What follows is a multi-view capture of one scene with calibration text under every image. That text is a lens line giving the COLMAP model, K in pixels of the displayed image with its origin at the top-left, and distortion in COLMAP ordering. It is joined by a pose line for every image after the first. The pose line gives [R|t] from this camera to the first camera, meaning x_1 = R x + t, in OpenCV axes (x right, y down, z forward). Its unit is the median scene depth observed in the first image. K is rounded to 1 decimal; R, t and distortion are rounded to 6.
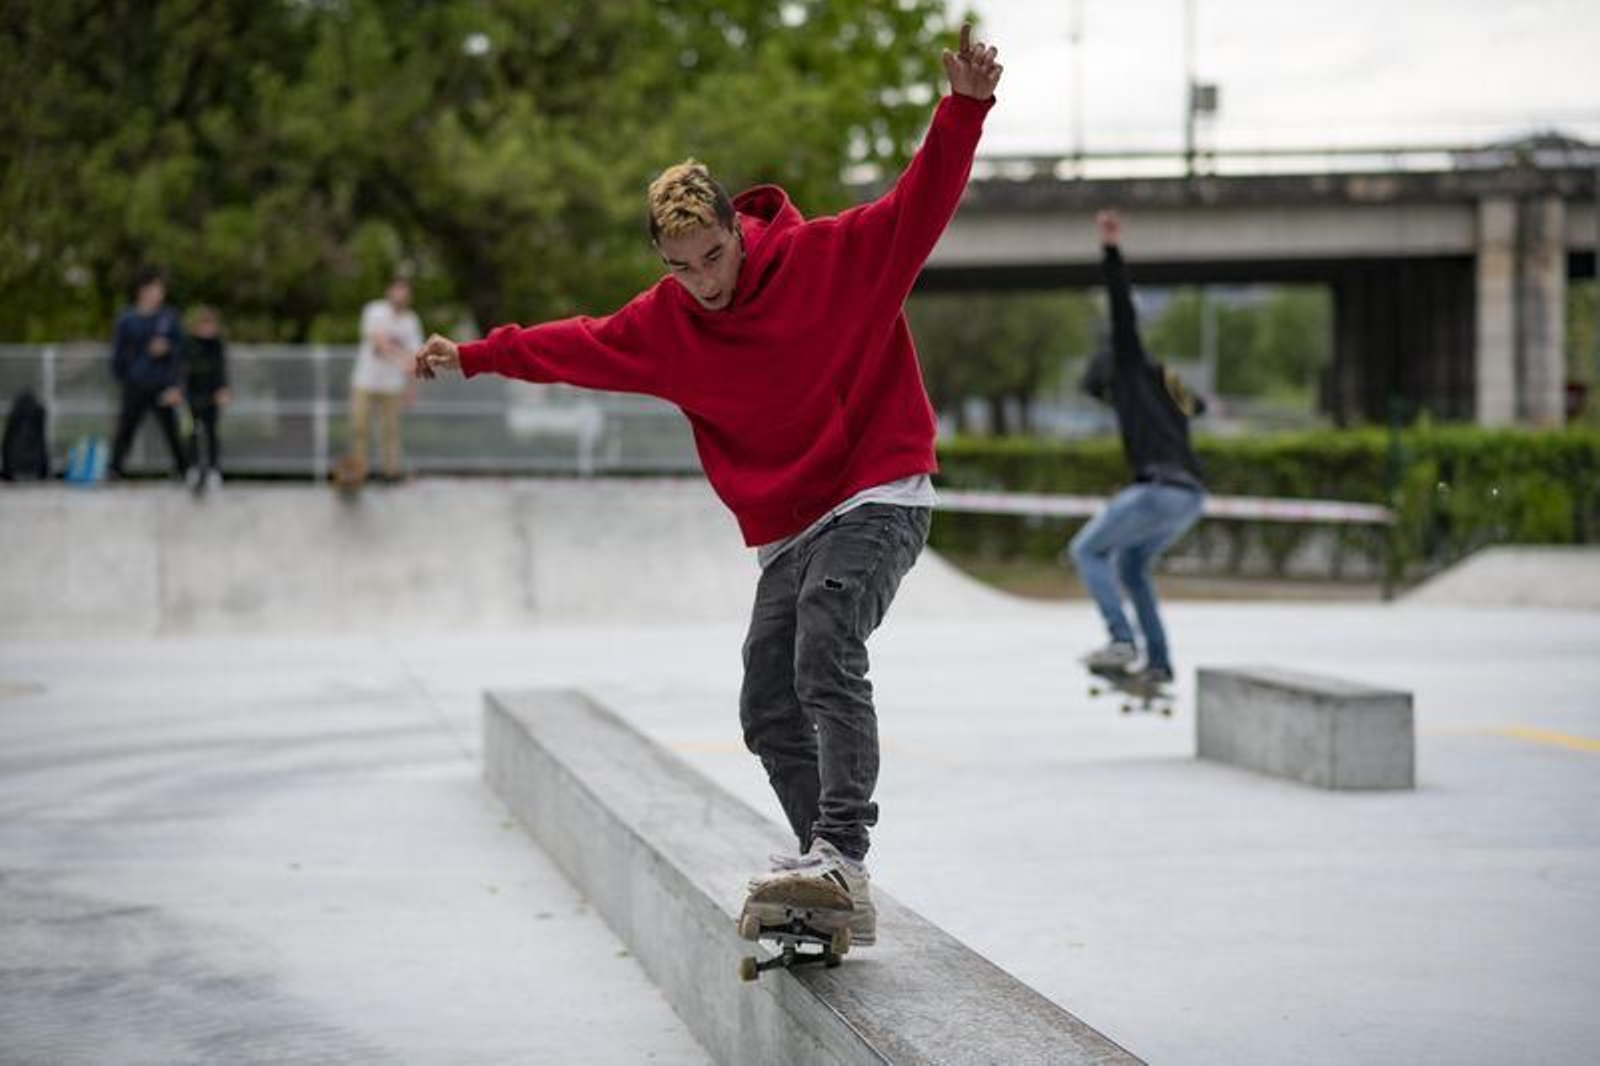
lens RADIAL K [[3849.2, 0, 800.0], [0, 3849.2, 533.0], [0, 0, 1]] dist [0.071861, 0.730518]
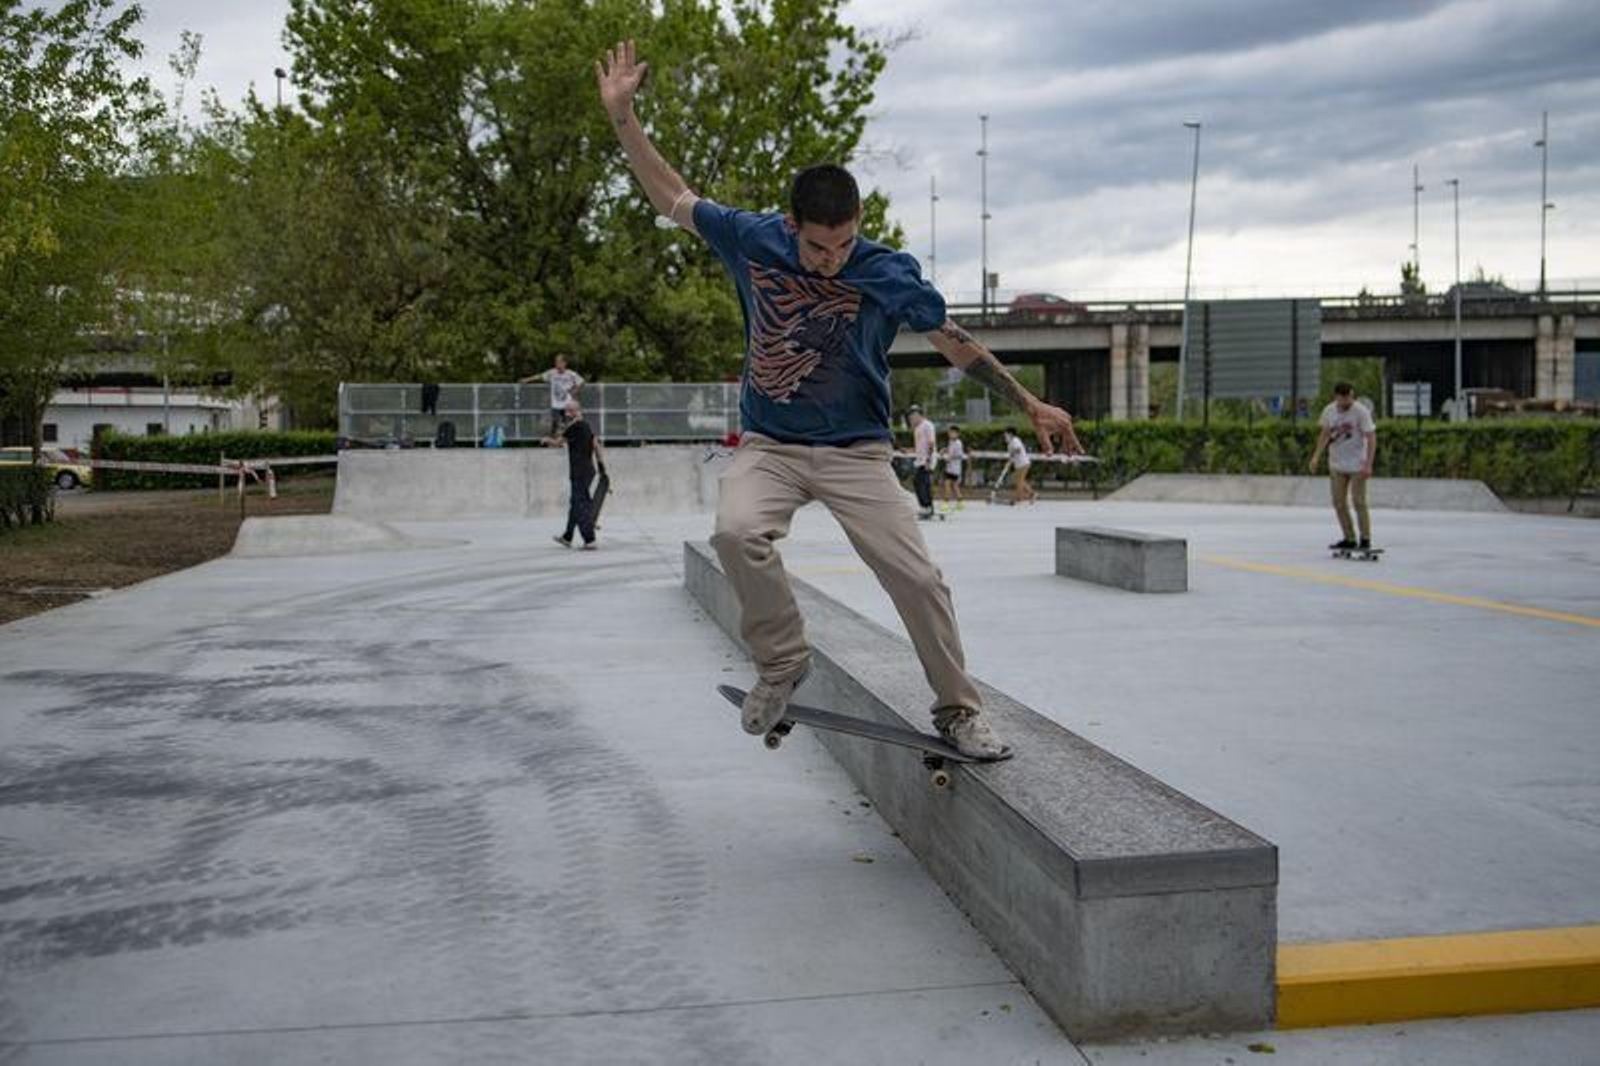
lens RADIAL K [[1633.4, 0, 800.0], [0, 1633.4, 533.0], [0, 0, 1]] dist [-0.055891, 0.000258]
pose [[0.999972, -0.005890, -0.004666, -0.012361], [0.006050, 0.999368, 0.035019, 0.004805], [0.004457, -0.035047, 0.999376, 0.108666]]
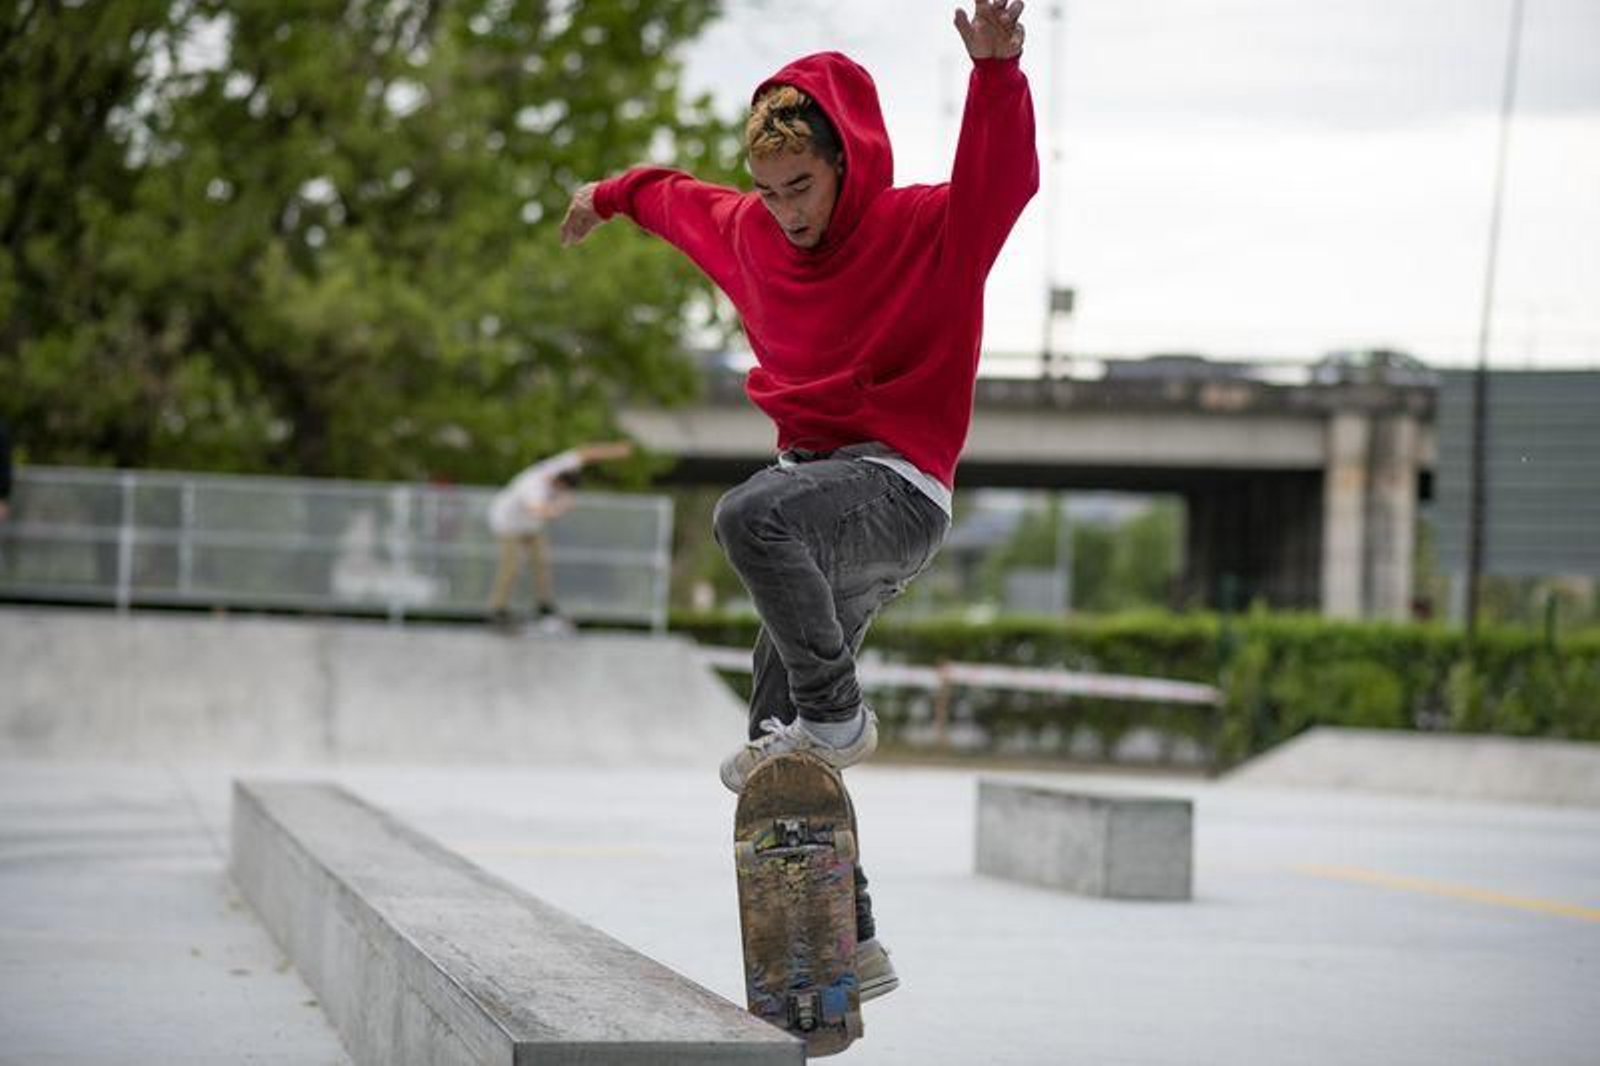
lens RADIAL K [[3849.2, 0, 800.0], [0, 3849.2, 533.0], [0, 0, 1]] dist [0.071861, 0.730518]
pose [[0.998493, 0.042235, 0.035053, 0.013040], [-0.040257, 0.997656, -0.055333, 0.016475], [-0.037308, 0.053838, 0.997852, 0.024801]]
